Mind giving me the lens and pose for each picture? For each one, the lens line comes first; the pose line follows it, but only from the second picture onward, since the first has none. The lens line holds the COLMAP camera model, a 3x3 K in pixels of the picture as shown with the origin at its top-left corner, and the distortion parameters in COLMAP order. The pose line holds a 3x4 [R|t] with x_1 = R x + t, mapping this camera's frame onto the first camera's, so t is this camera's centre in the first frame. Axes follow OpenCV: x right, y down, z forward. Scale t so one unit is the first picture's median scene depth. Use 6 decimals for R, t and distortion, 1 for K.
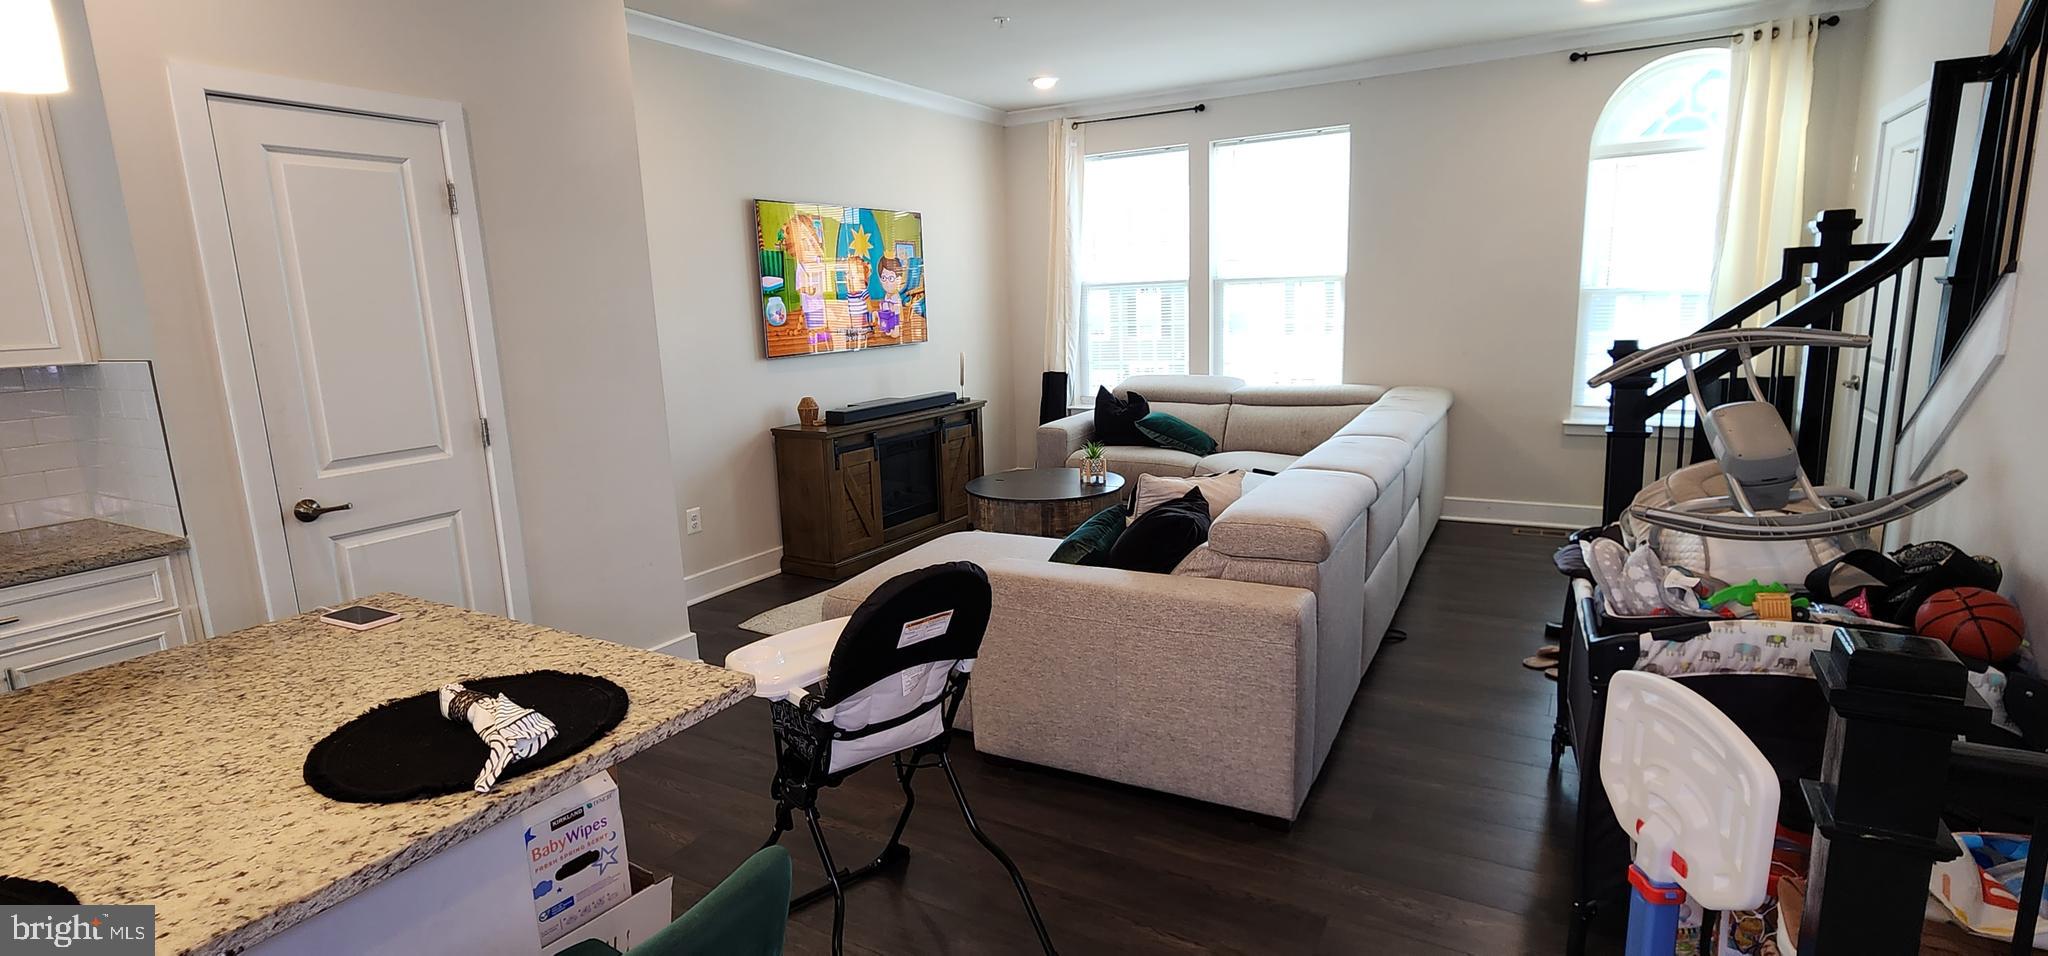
lens RADIAL K [[978.4, 0, 1015.7], [0, 978.4, 487.9], [0, 0, 1]] dist [-0.003539, 0.001239]
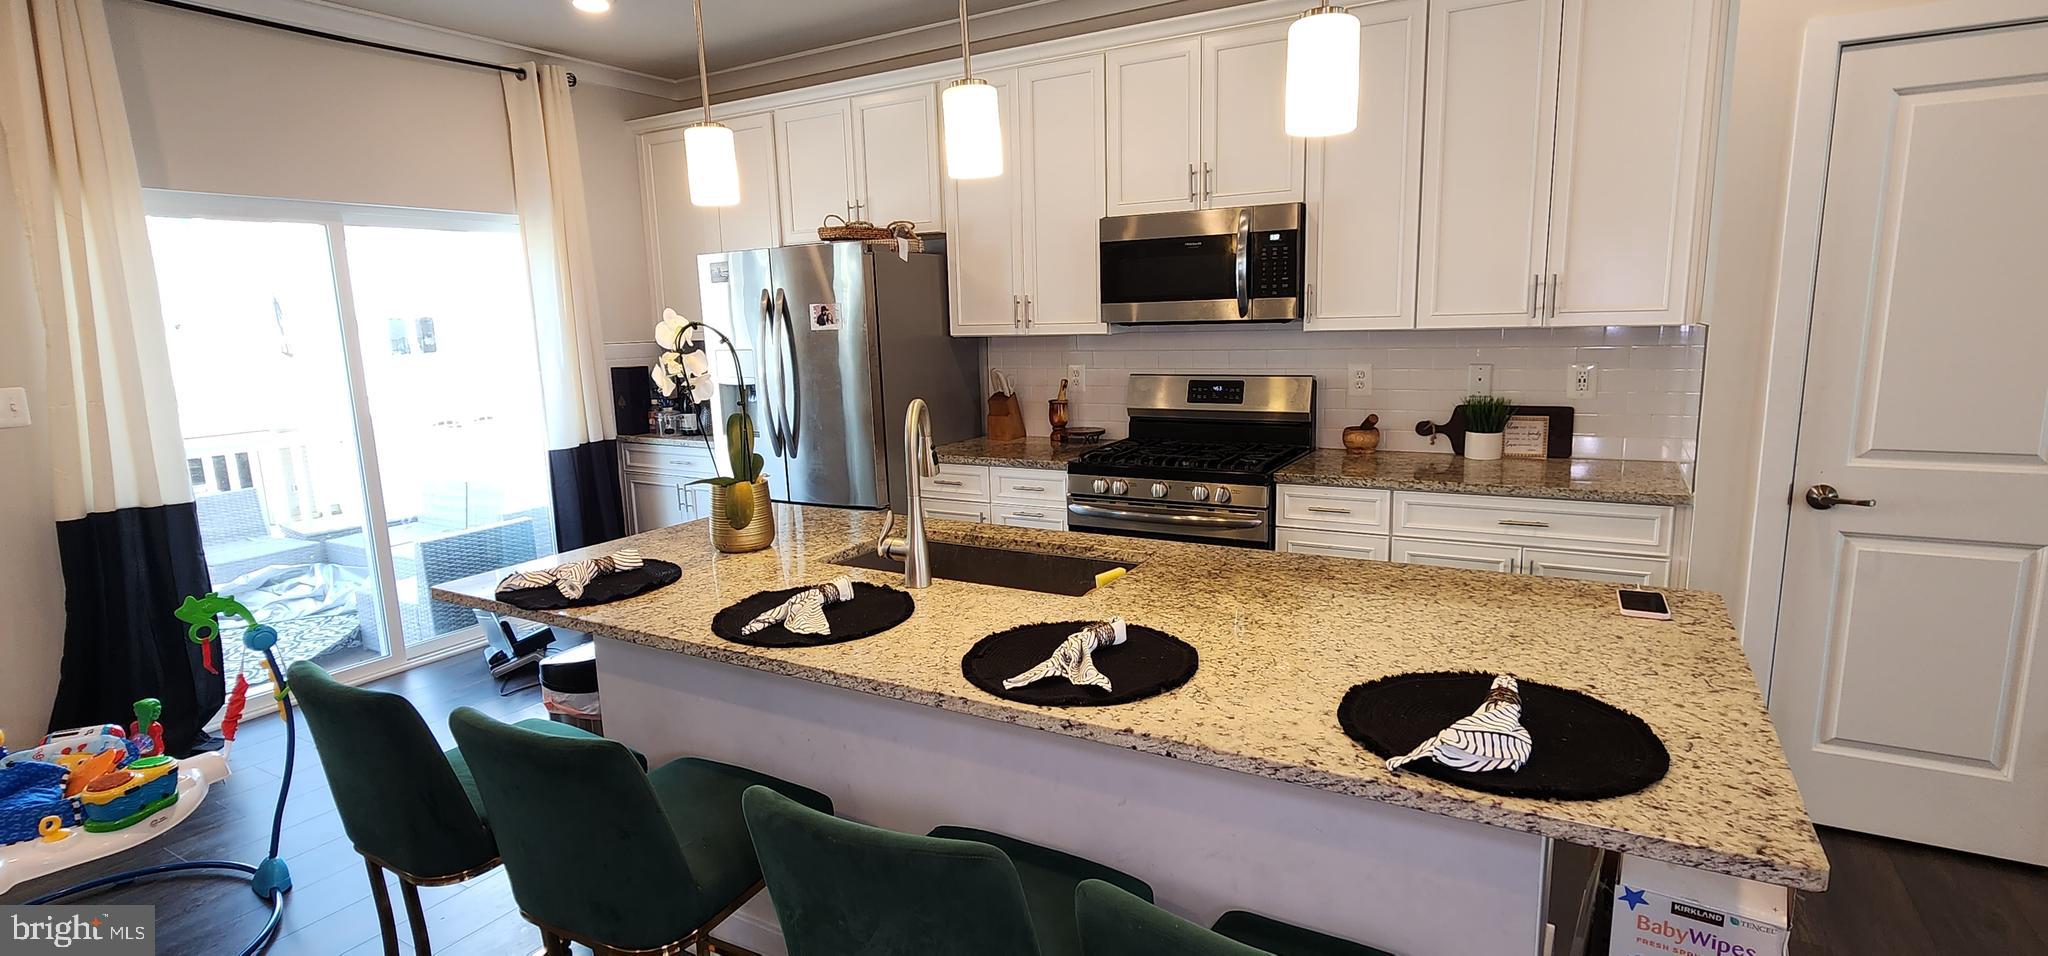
lens RADIAL K [[978.4, 0, 1011.2], [0, 978.4, 484.3], [0, 0, 1]] dist [-0.003539, 0.001239]
pose [[-0.002763, 0.208160, -0.978091, 0.089904], [-0.164101, 0.964741, 0.205782, -0.027790], [0.986440, 0.161074, 0.031494, 0.119071]]
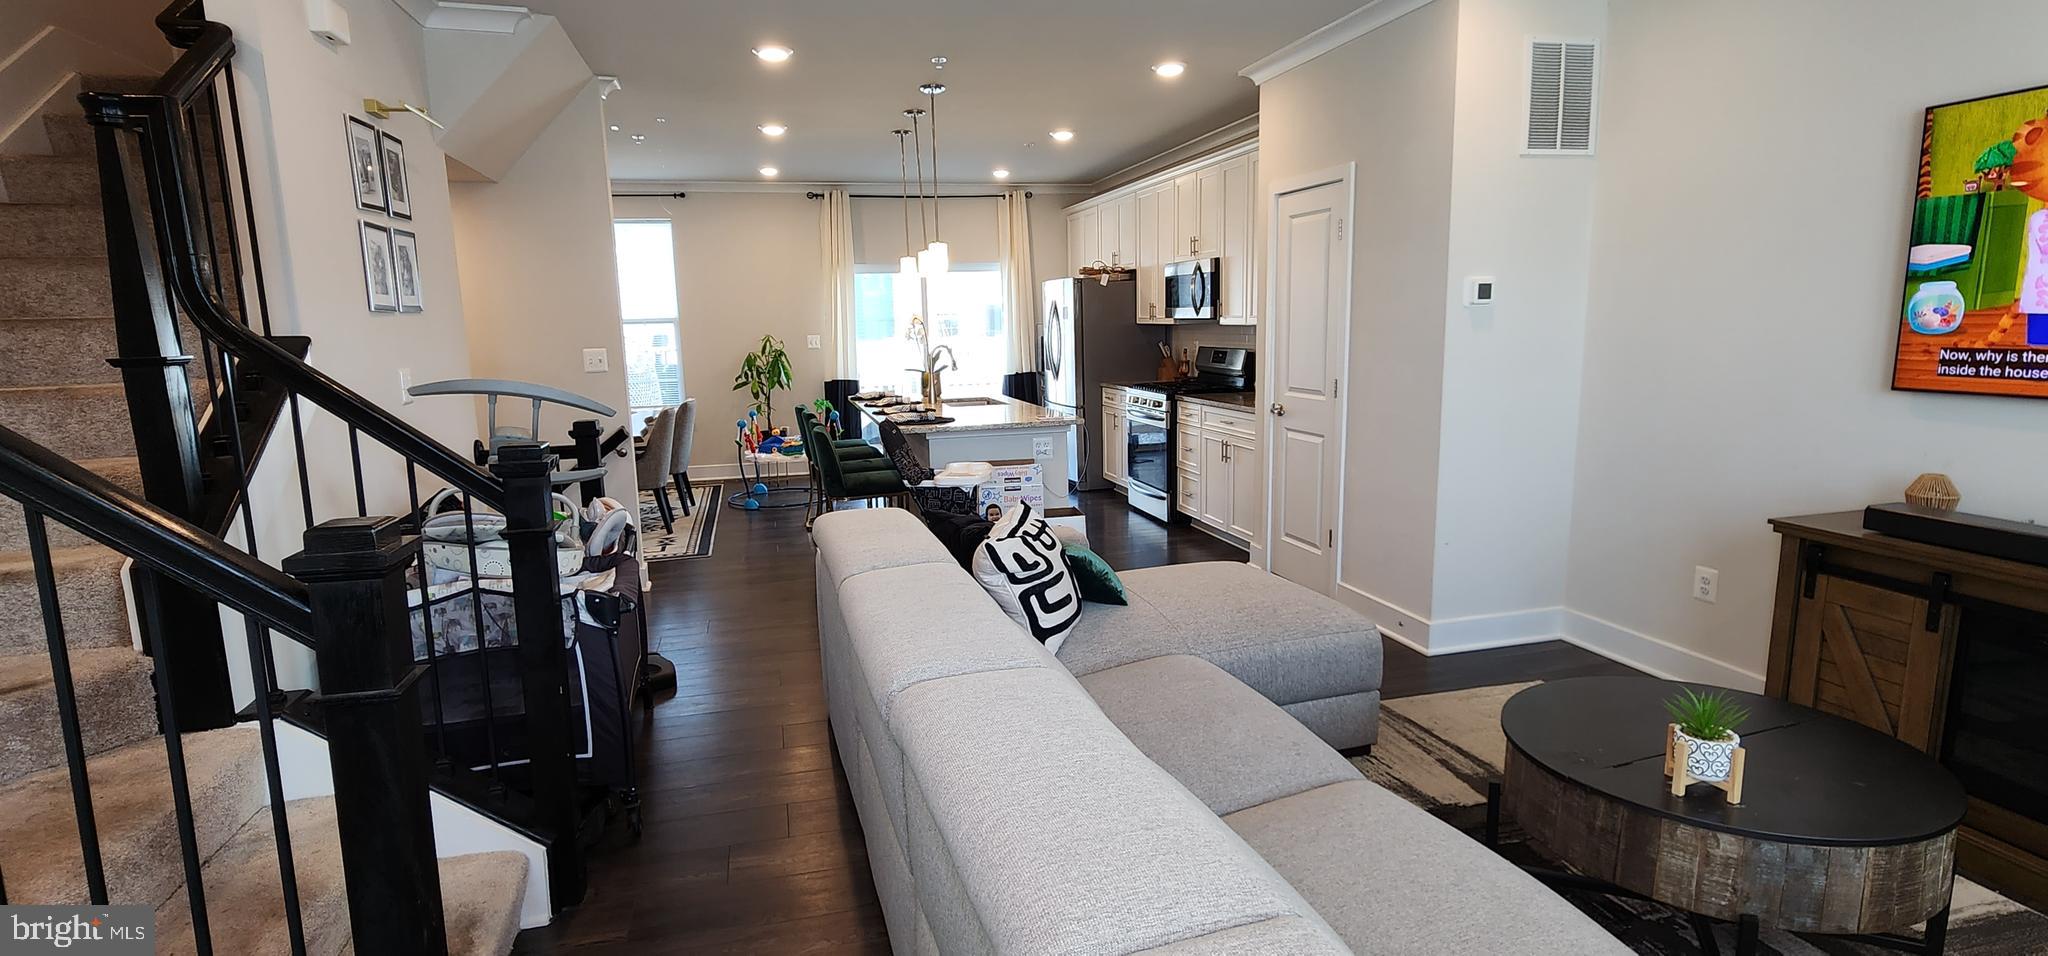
lens RADIAL K [[978.4, 0, 1011.5], [0, 978.4, 485.5], [0, 0, 1]] dist [-0.003539, 0.001239]
pose [[-0.710502, 0.172440, -0.682240, 0.508095], [-0.086955, 0.940566, 0.328291, -0.221199], [0.698302, 0.292575, -0.653279, 1.024518]]
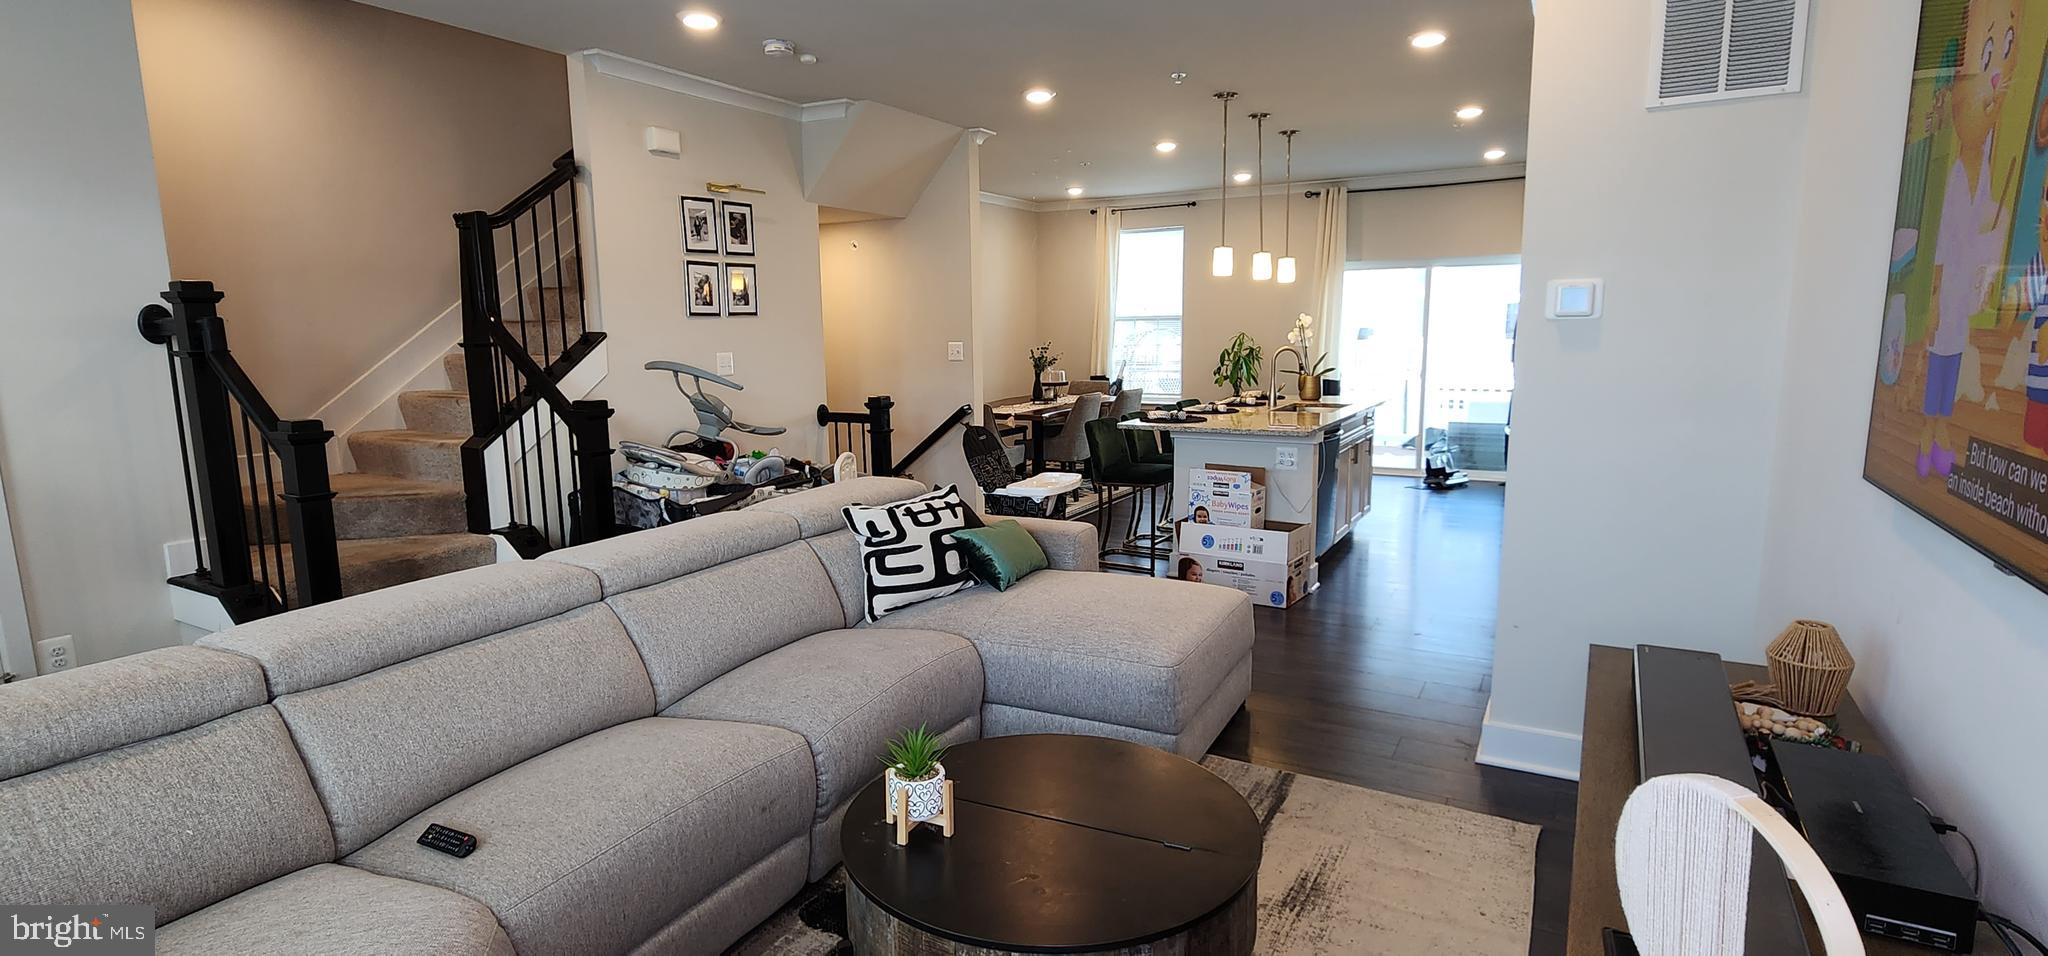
lens RADIAL K [[978.4, 0, 1012.9], [0, 978.4, 484.1], [0, 0, 1]] dist [-0.003539, 0.001239]
pose [[-0.998678, 0.051215, 0.004446, 0.033399], [0.049521, 0.935193, 0.350660, -0.259834], [0.013801, 0.350416, -0.936492, 1.301087]]
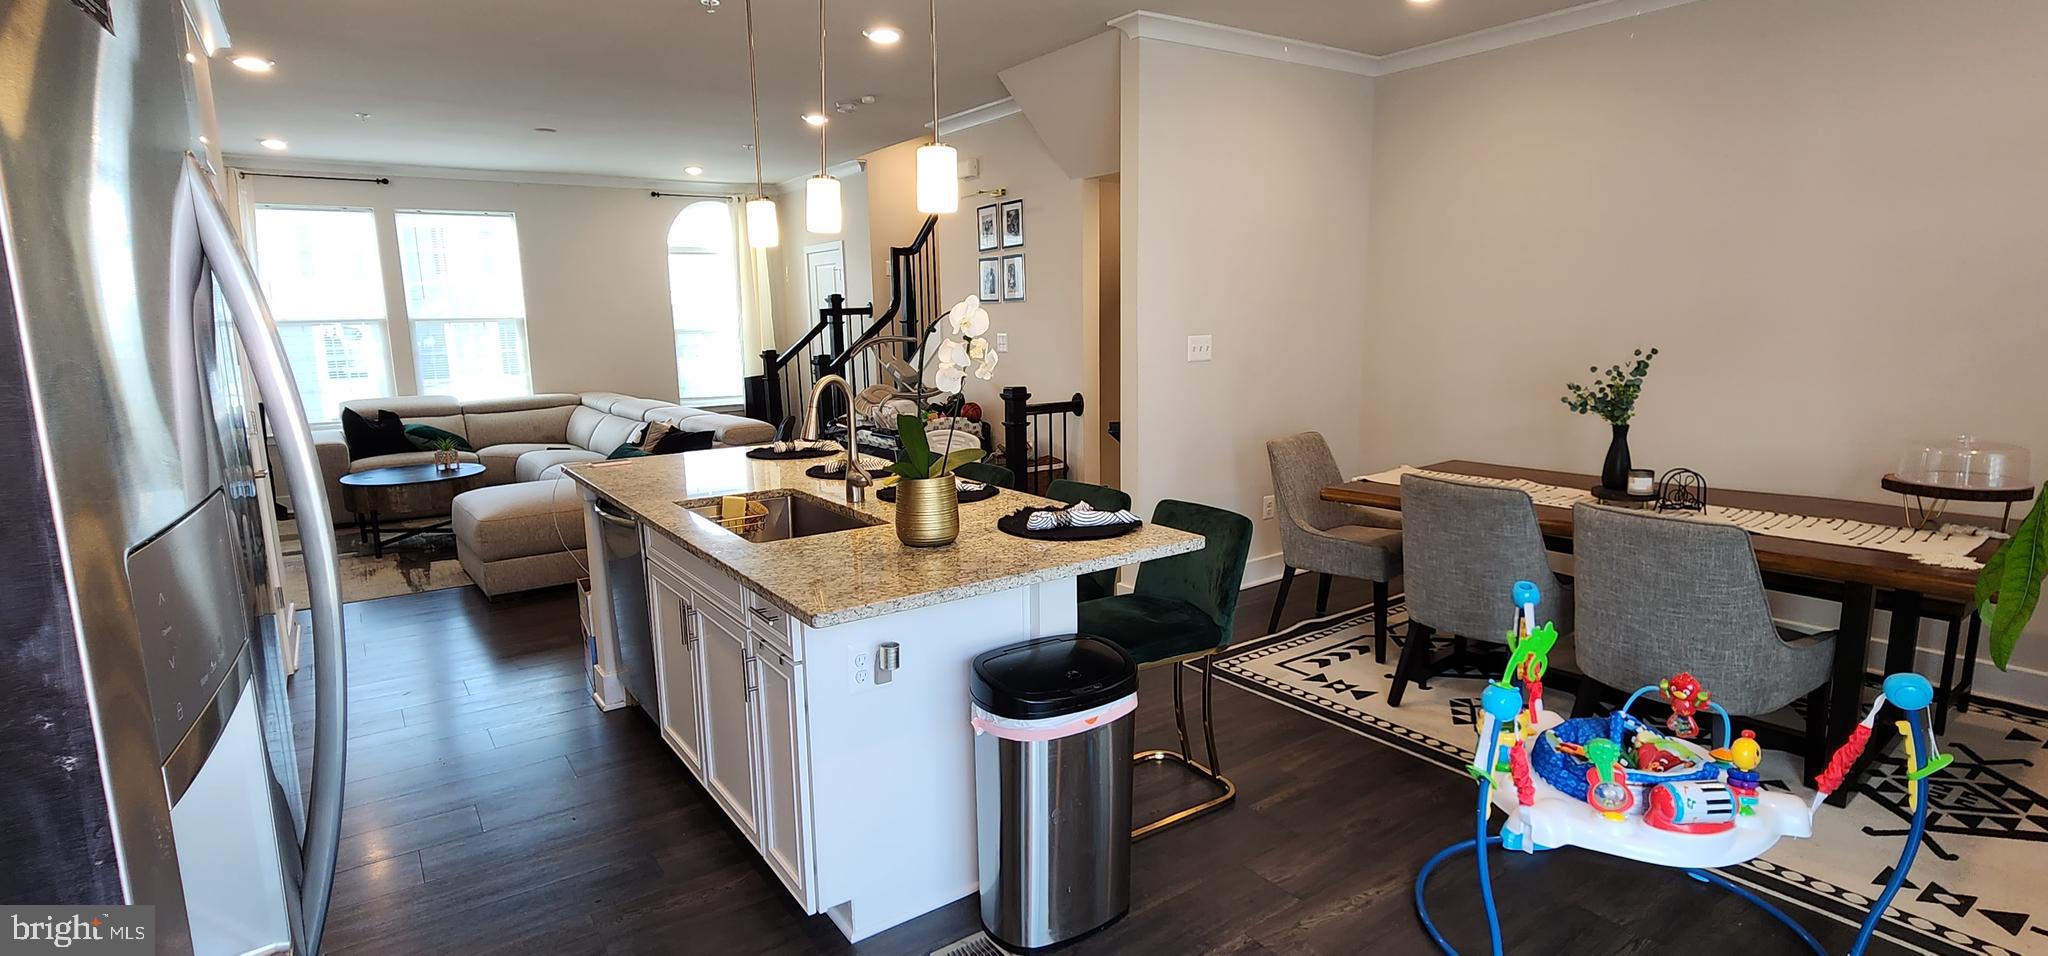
lens RADIAL K [[978.4, 0, 1011.9], [0, 978.4, 483.0], [0, 0, 1]] dist [-0.003539, 0.001239]
pose [[0.419830, -0.127659, 0.898580, -0.778795], [0.180962, 0.981954, 0.054955, 0.076374], [-0.889379, 0.139537, 0.435355, -0.235729]]
